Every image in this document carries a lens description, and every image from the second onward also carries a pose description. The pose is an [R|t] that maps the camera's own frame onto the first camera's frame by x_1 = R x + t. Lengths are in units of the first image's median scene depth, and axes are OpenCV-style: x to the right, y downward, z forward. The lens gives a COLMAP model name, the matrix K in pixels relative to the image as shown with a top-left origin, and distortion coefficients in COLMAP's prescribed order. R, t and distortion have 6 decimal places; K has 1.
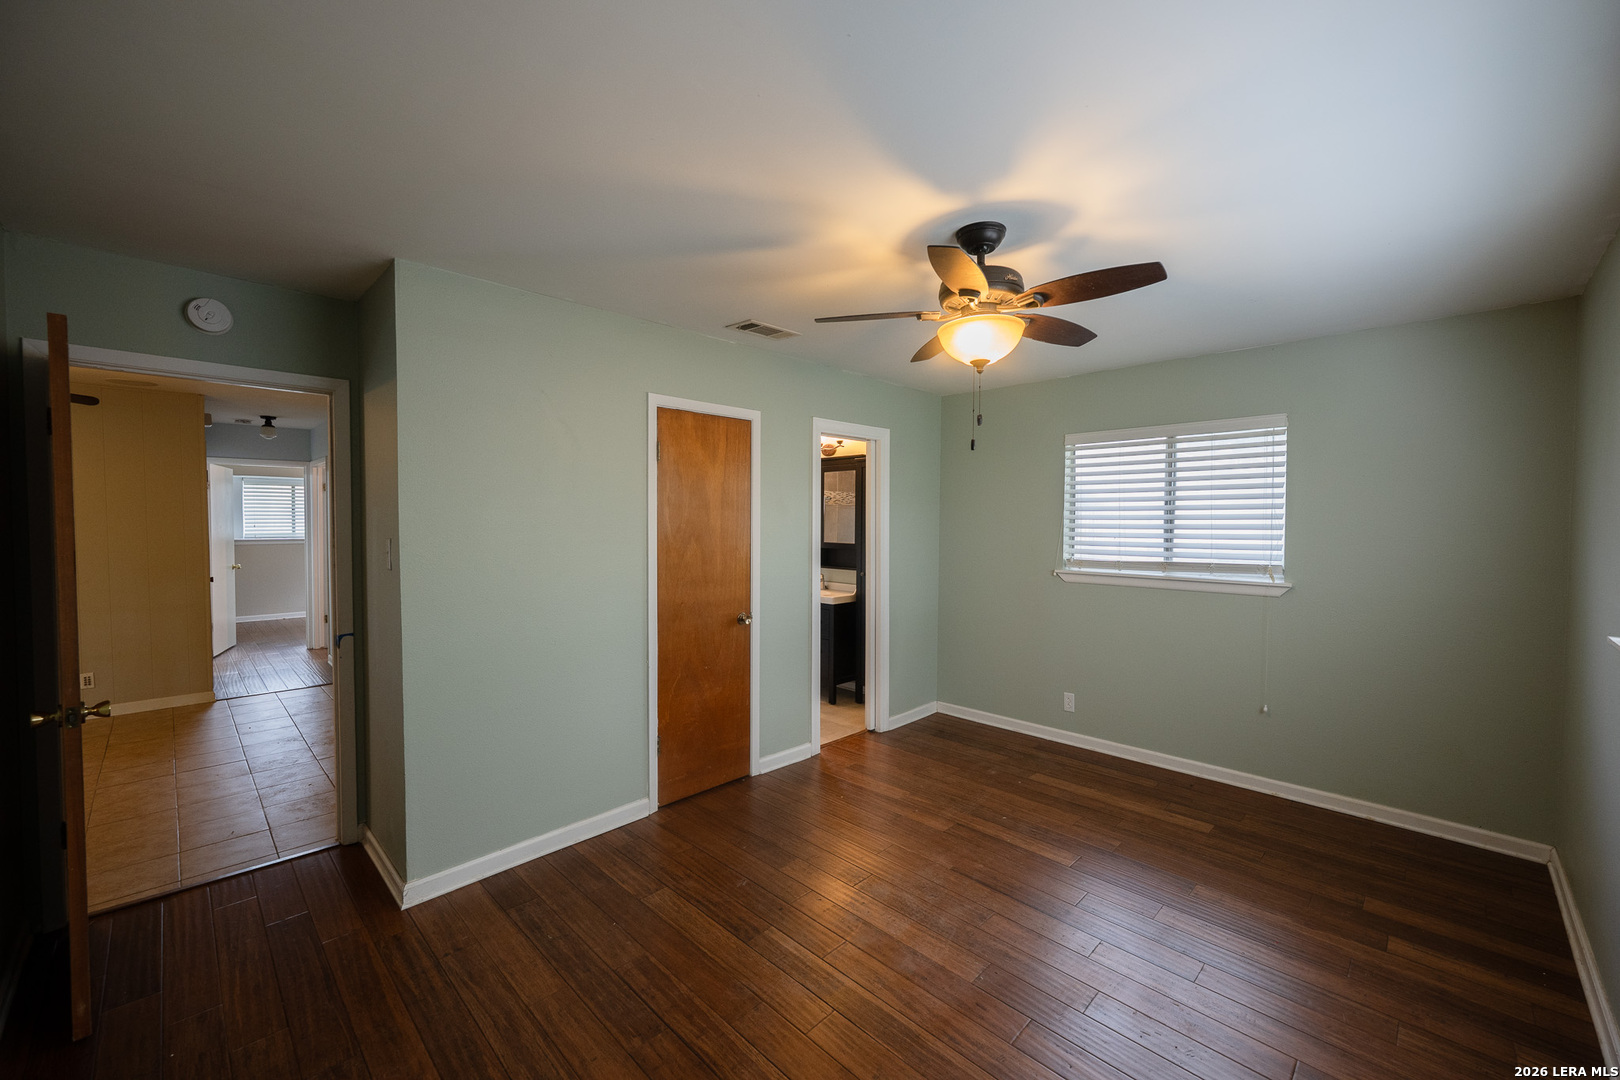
lens RADIAL K [[639.4, 0, 821.0], [0, 639.4, 539.3], [0, 0, 1]] dist [0.003157, -0.000407]
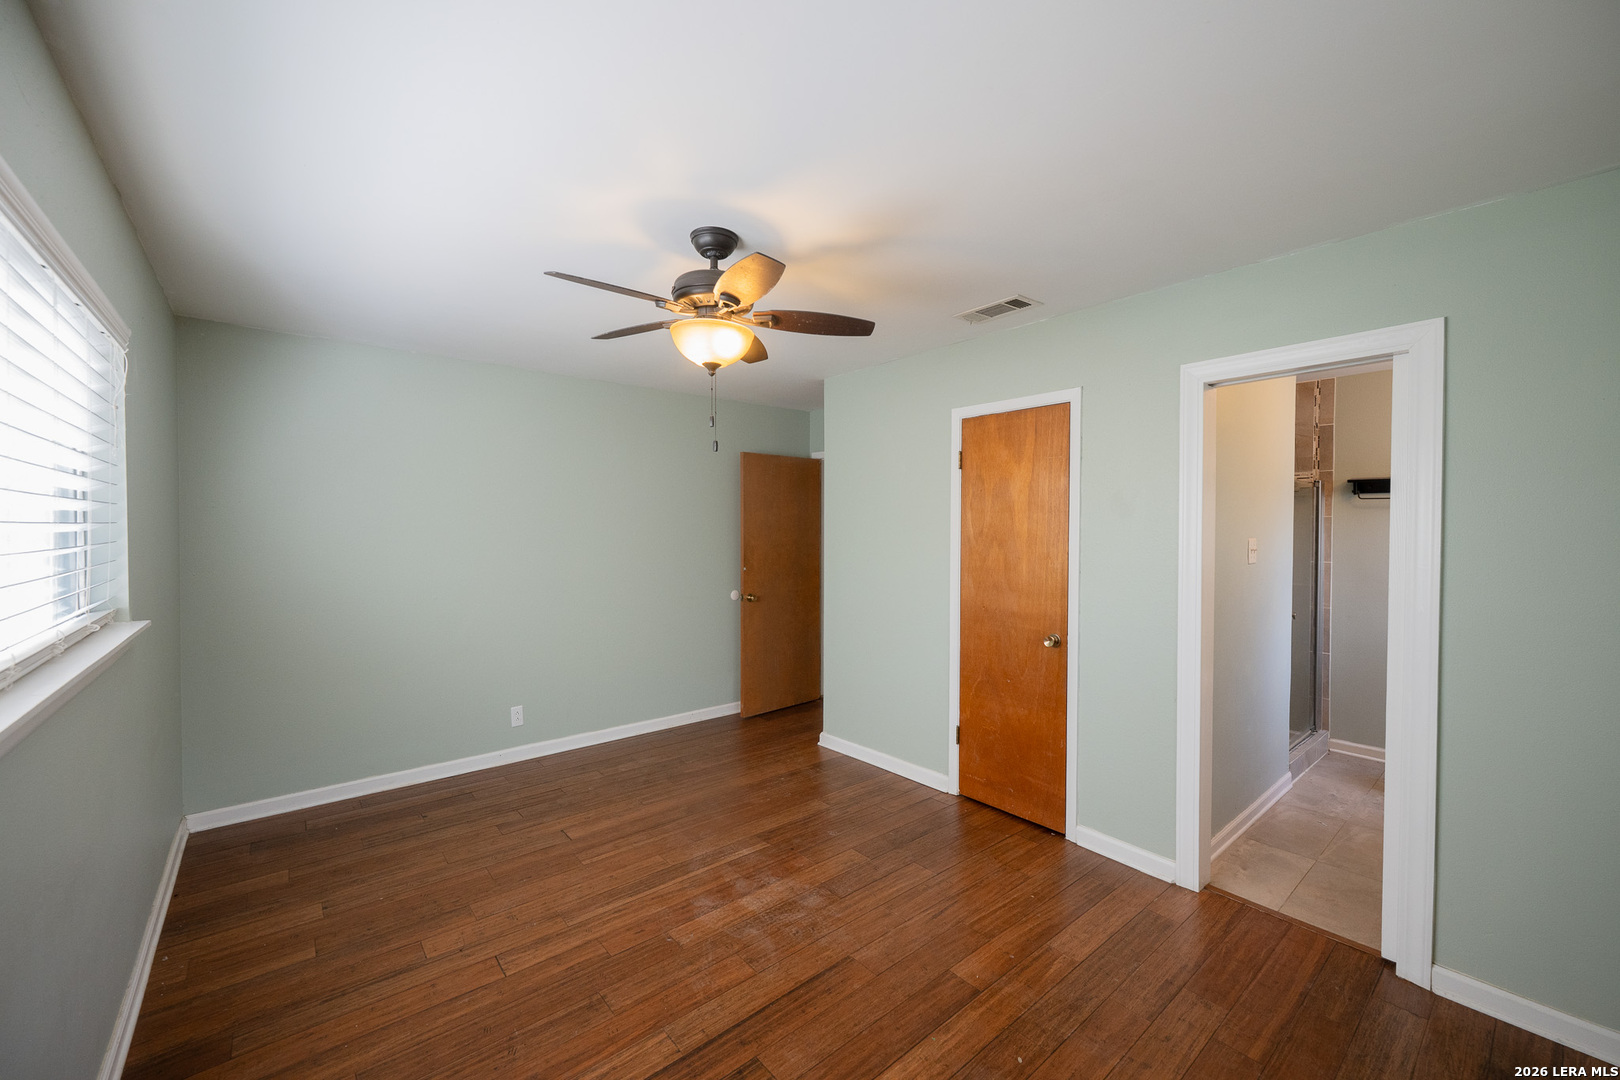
lens RADIAL K [[639.4, 0, 803.0], [0, 639.4, 538.0], [0, 0, 1]] dist [0.003157, -0.000407]
pose [[-0.103332, 0.010935, -0.994587, 0.791685], [-0.031893, 0.999389, 0.014301, -0.013108], [0.994135, 0.033198, -0.102920, 0.799296]]
